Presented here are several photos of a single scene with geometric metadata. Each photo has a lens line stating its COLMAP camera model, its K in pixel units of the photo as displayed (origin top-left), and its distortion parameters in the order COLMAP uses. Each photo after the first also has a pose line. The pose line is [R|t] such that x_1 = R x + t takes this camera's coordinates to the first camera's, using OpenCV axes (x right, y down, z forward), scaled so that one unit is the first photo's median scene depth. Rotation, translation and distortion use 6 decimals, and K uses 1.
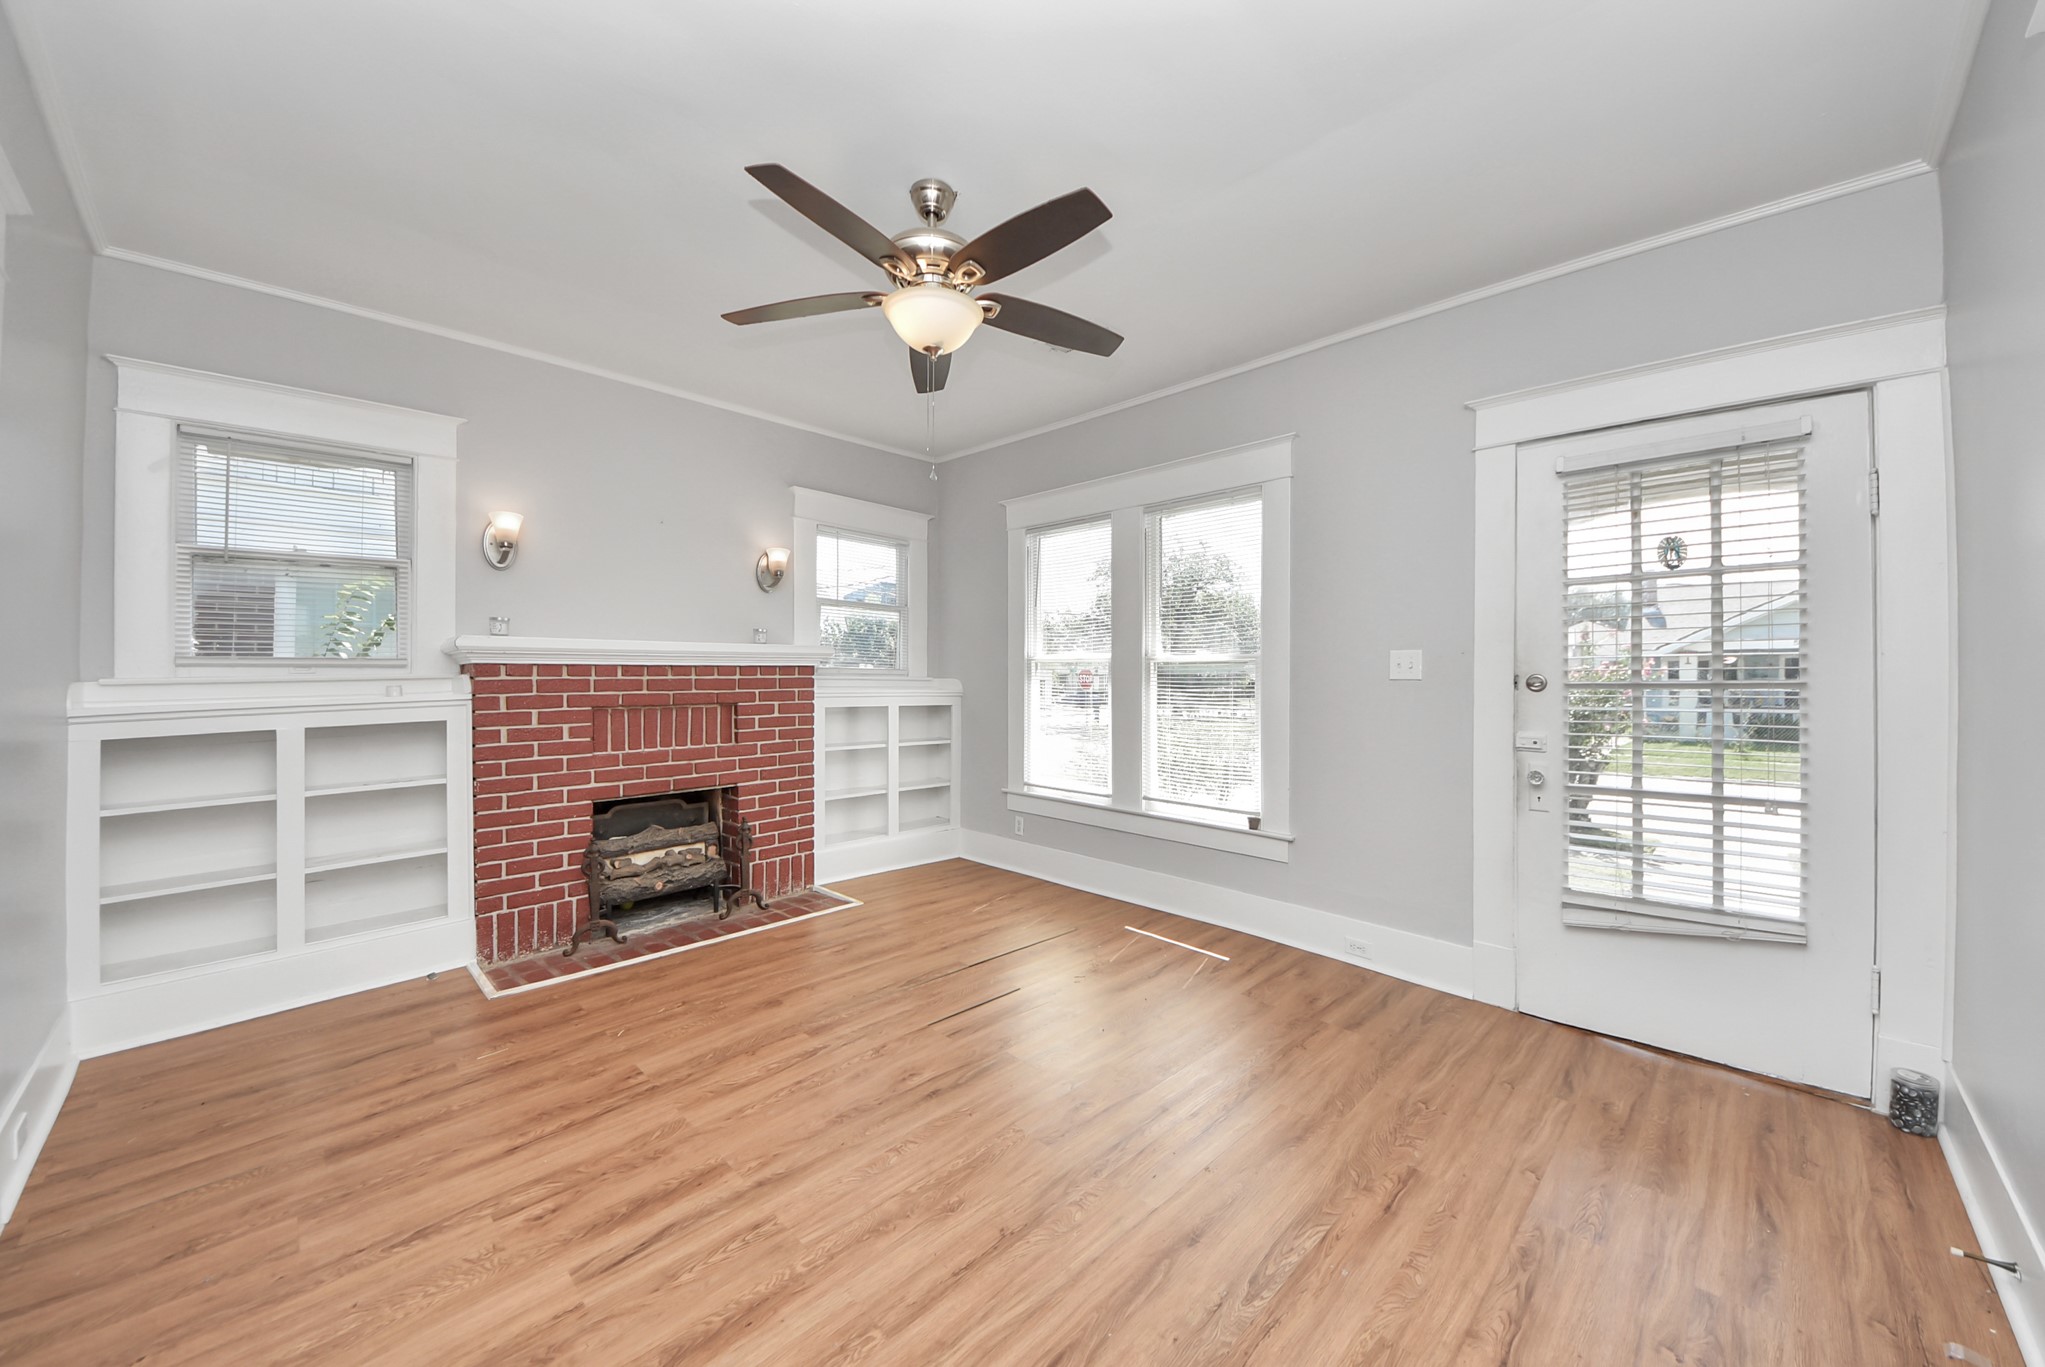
lens RADIAL K [[740.1, 0, 1053.8], [0, 740.1, 669.8], [0, 0, 1]] dist [0.052247, -0.026175]
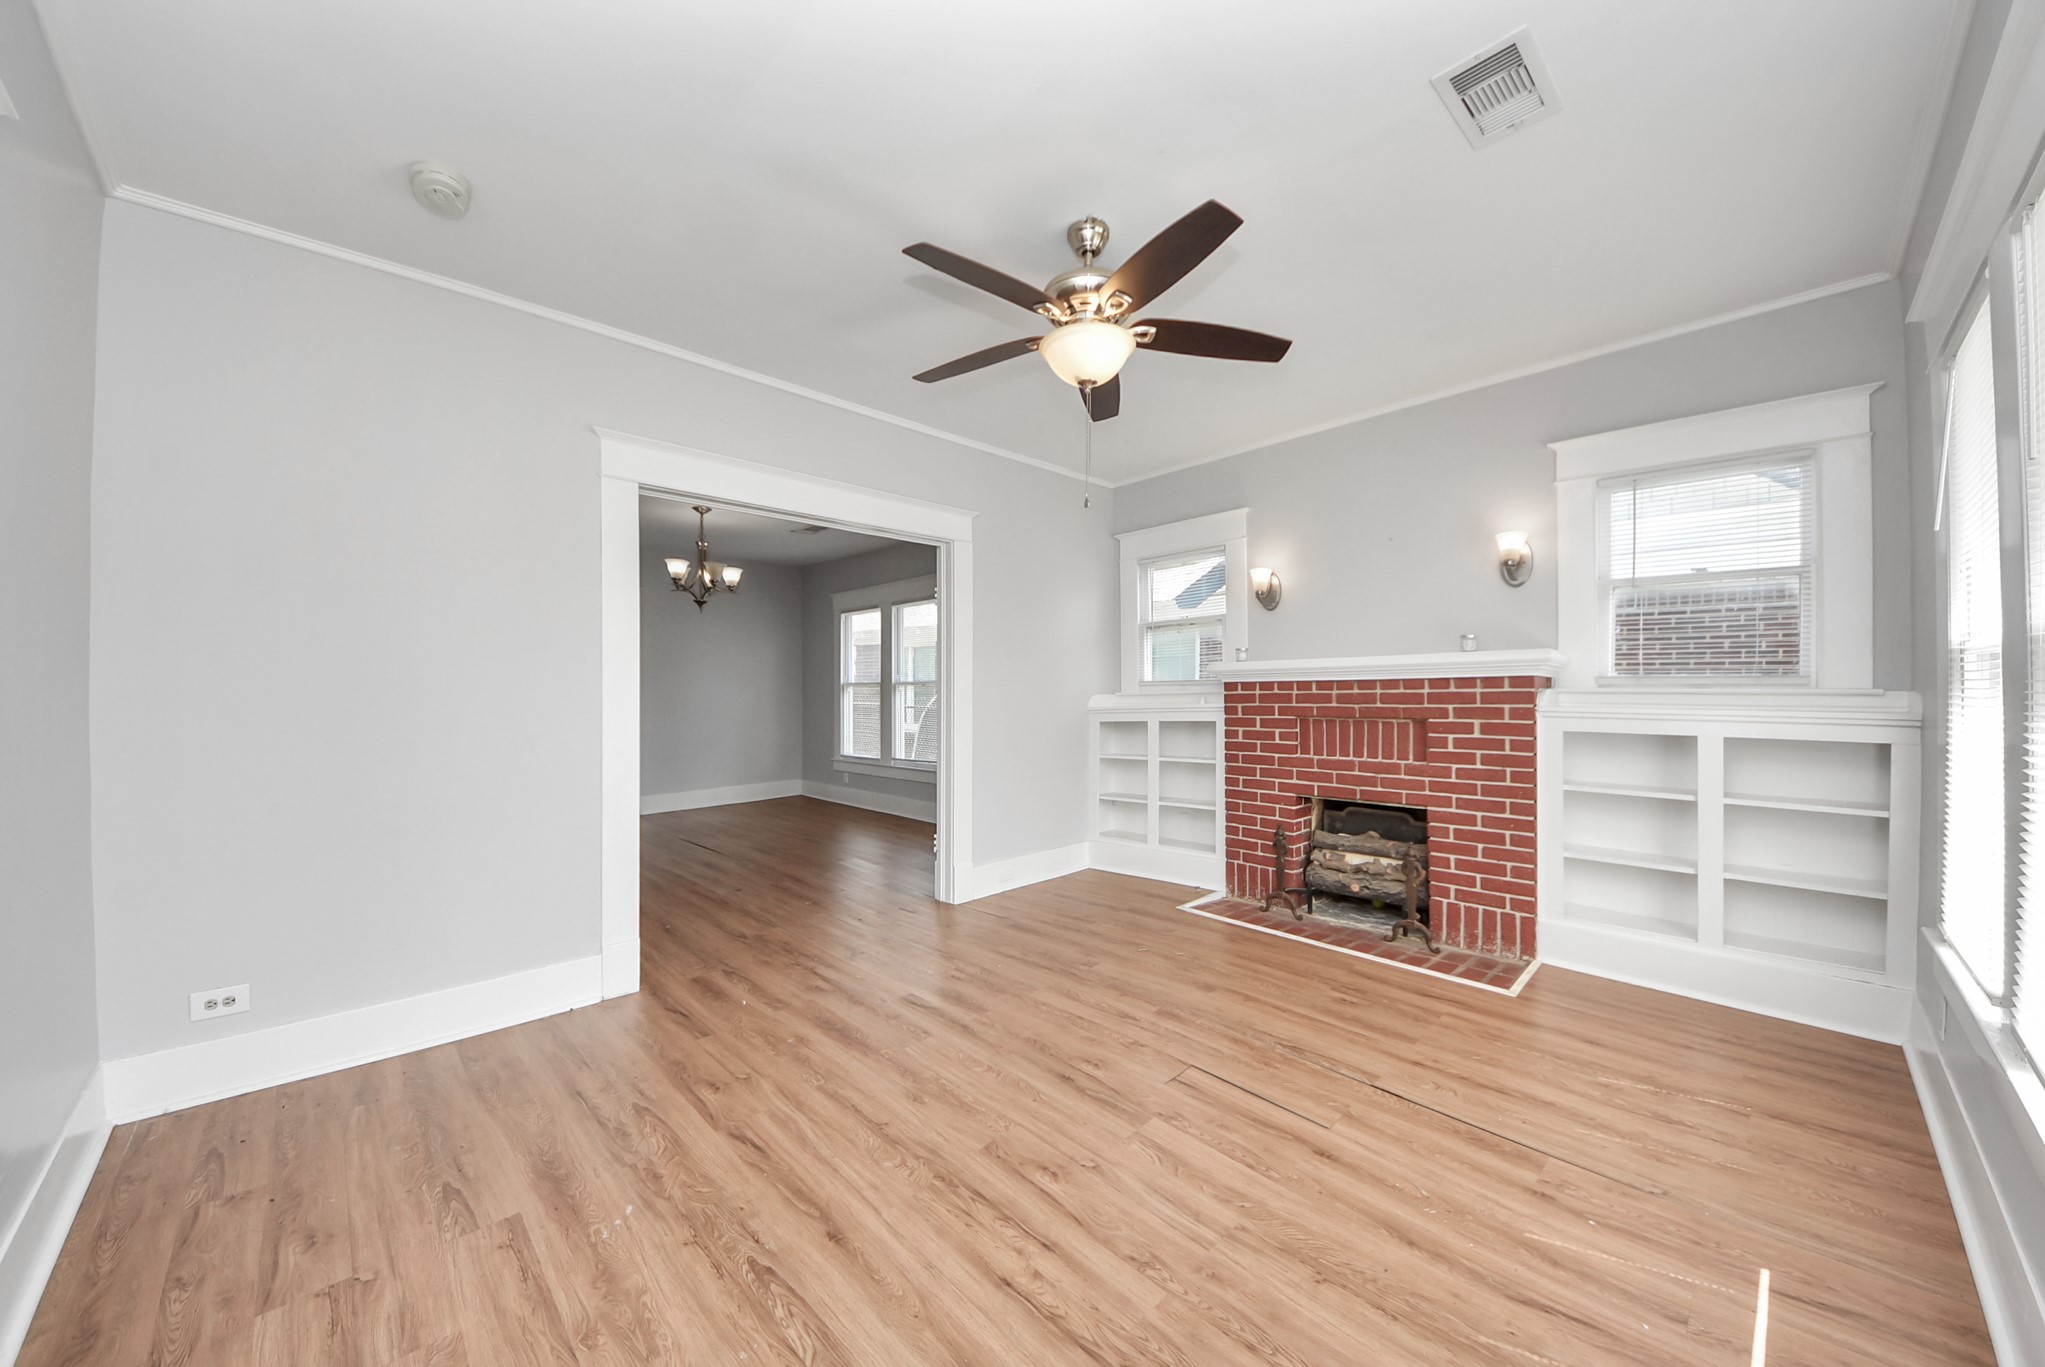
lens RADIAL K [[728.9, 0, 1034.1], [0, 728.9, 688.8], [0, 0, 1]] dist [0.043129, -0.021935]
pose [[-0.039231, -0.000384, -0.999230, 0.649651], [0.017050, 0.999854, -0.001054, -0.000338], [0.999085, -0.017078, -0.039218, 0.718466]]
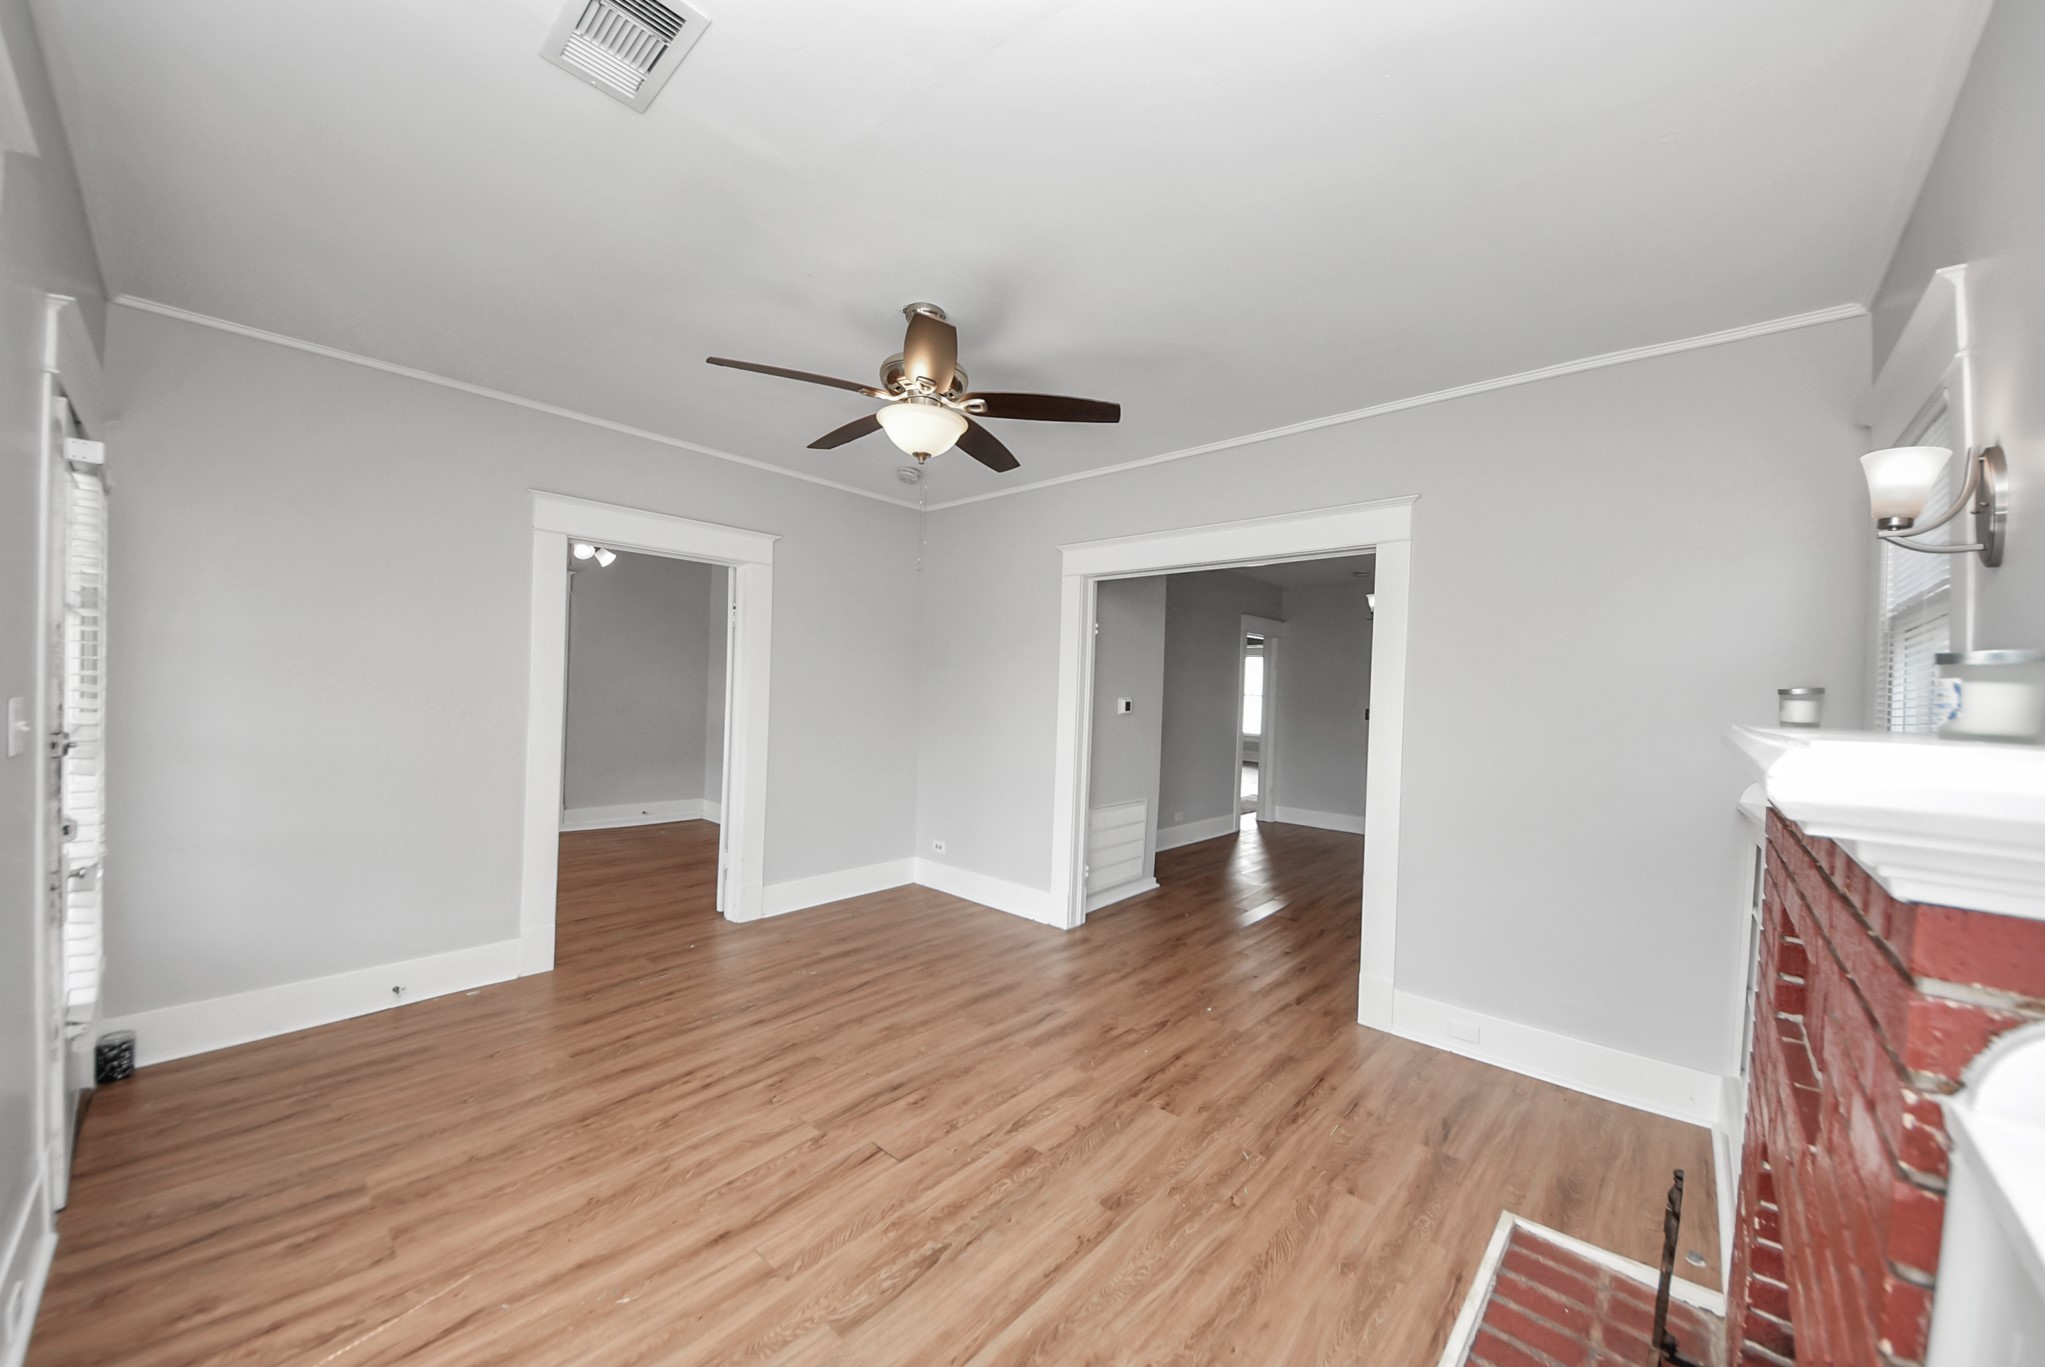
lens RADIAL K [[743.9, 0, 1035.2], [0, 743.9, 681.0], [0, 0, 1]] dist [0.052333, -0.028477]
pose [[-0.999533, -0.025487, -0.016840, -0.246688], [-0.025101, 0.999426, -0.022750, -0.042363], [0.017410, -0.022317, -0.999599, 1.584036]]
